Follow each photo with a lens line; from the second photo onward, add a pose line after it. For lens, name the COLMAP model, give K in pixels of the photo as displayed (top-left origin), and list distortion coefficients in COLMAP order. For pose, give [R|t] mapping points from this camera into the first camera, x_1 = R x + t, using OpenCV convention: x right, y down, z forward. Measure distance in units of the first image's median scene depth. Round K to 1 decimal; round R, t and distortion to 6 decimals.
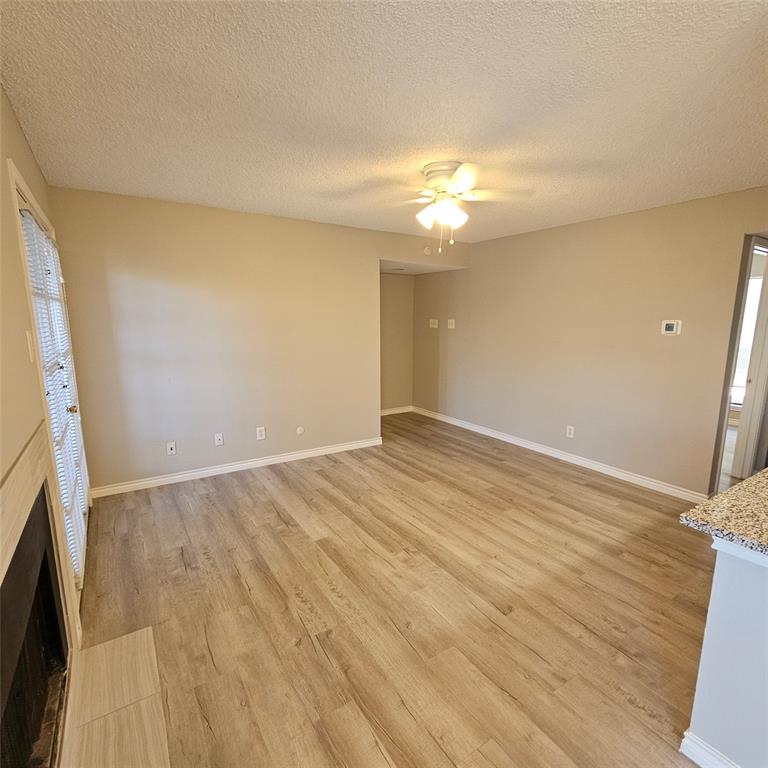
lens RADIAL K [[419.7, 0, 384.7], [0, 419.7, 393.3], [0, 0, 1]] dist [-0.000426, -0.000110]
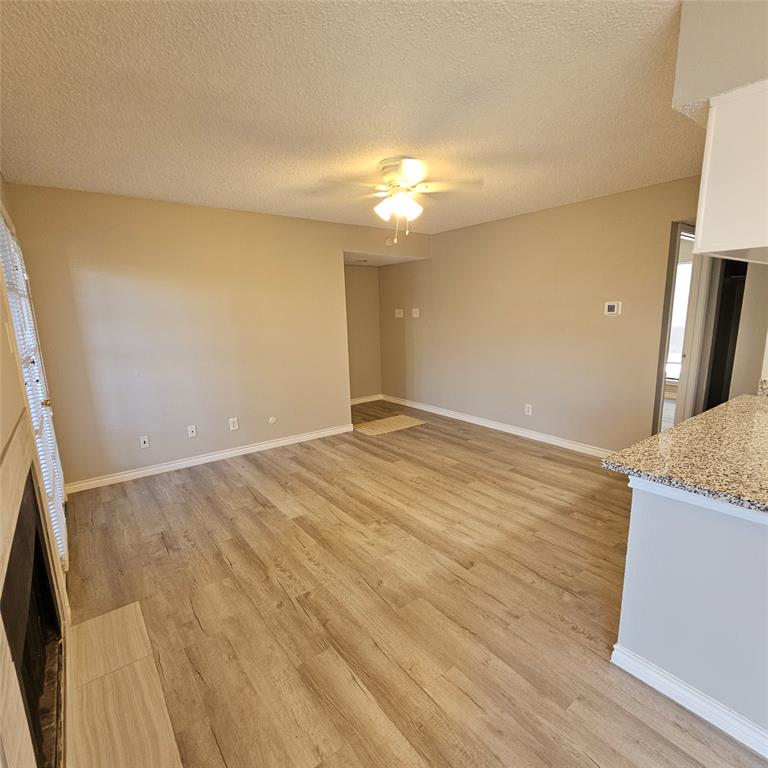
lens RADIAL K [[419.7, 0, 384.7], [0, 419.7, 393.3], [0, 0, 1]] dist [-0.000426, -0.000110]
pose [[0.996974, -0.041061, 0.066010, 0.010668], [0.040084, 0.999067, 0.016062, 0.026152], [-0.066608, -0.013368, 0.997690, -0.062667]]
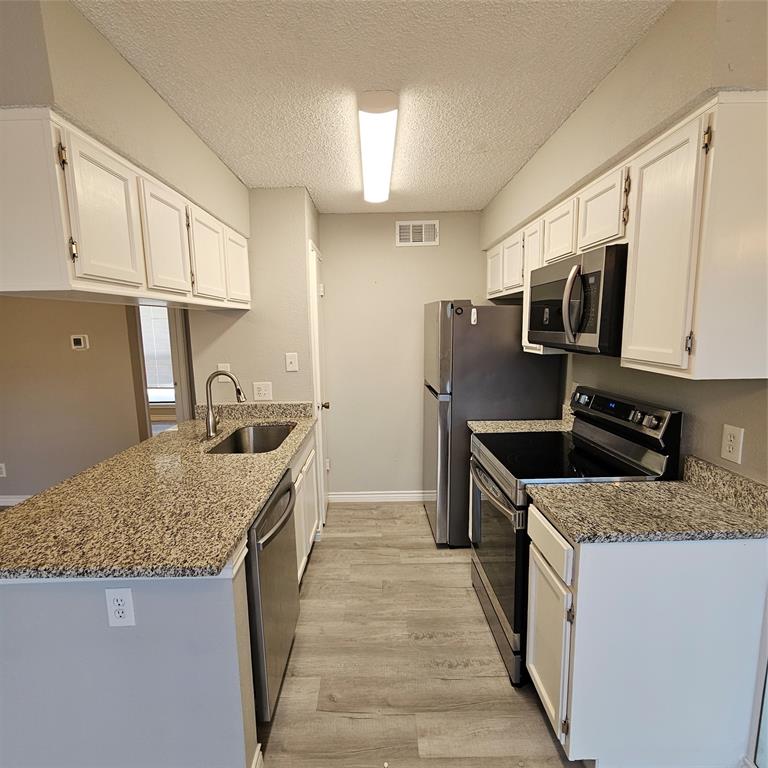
lens RADIAL K [[419.6, 0, 374.2], [0, 419.6, 384.6], [0, 0, 1]] dist [0.000217, -0.001354]
pose [[0.549658, -0.131078, 0.825042, 0.269595], [0.173870, 0.983936, 0.040487, 0.028113], [-0.817096, 0.121196, 0.563619, -0.140788]]
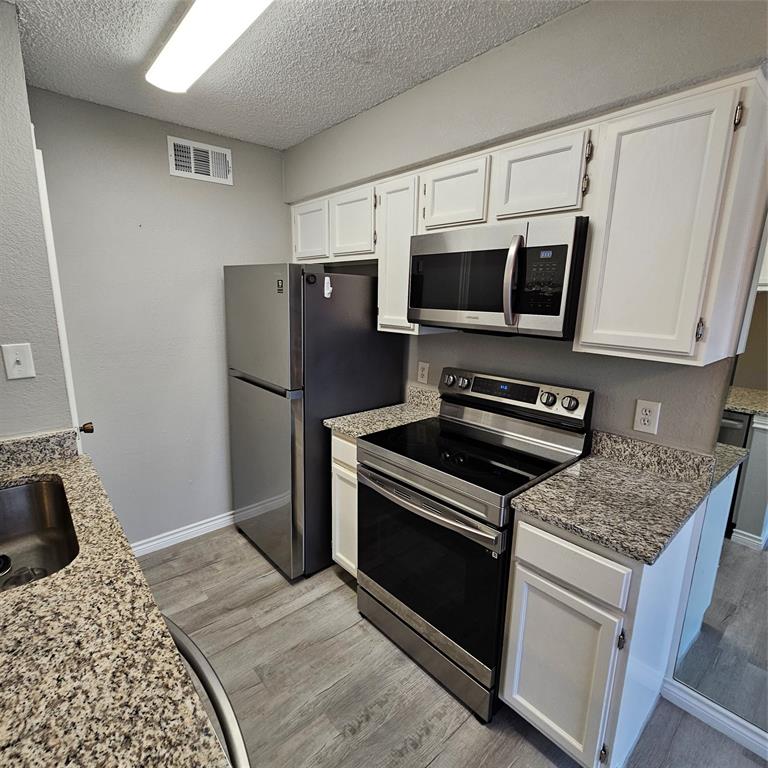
lens RADIAL K [[420.1, 0, 373.7], [0, 420.1, 384.0], [0, 0, 1]] dist [0.000054, -0.002280]
pose [[-0.129491, -0.214318, 0.968143, 0.418668], [0.165246, 0.958046, 0.234185, -0.036778], [-0.977715, 0.190306, -0.088643, 0.180630]]
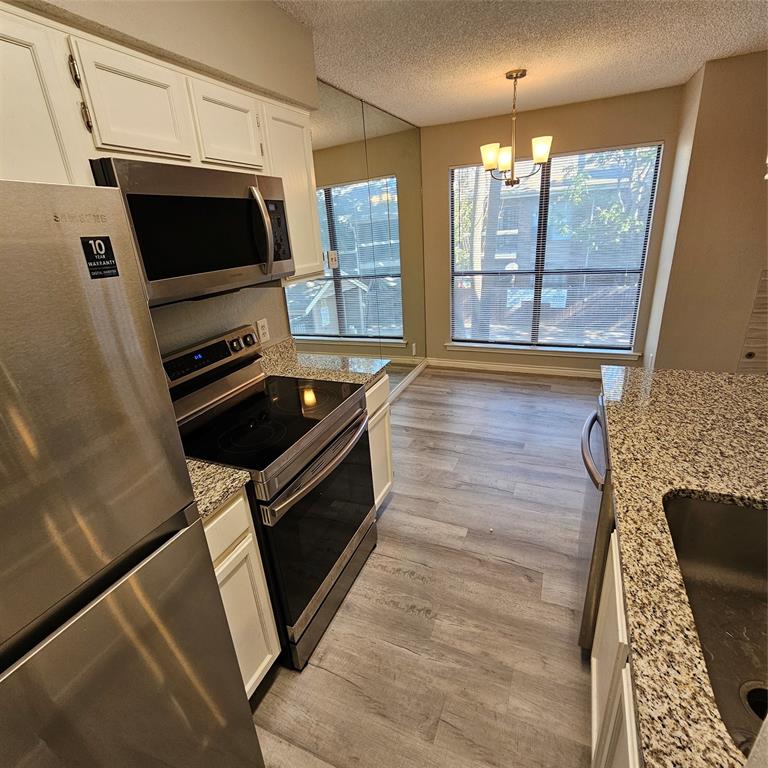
lens RADIAL K [[420.1, 0, 373.7], [0, 420.1, 384.0], [0, 0, 1]] dist [0.000054, -0.002280]
pose [[-0.841084, 0.240555, -0.484470, 1.100981], [-0.032310, 0.871723, 0.488932, -0.106721], [0.539939, 0.426886, -0.725420, 0.496613]]
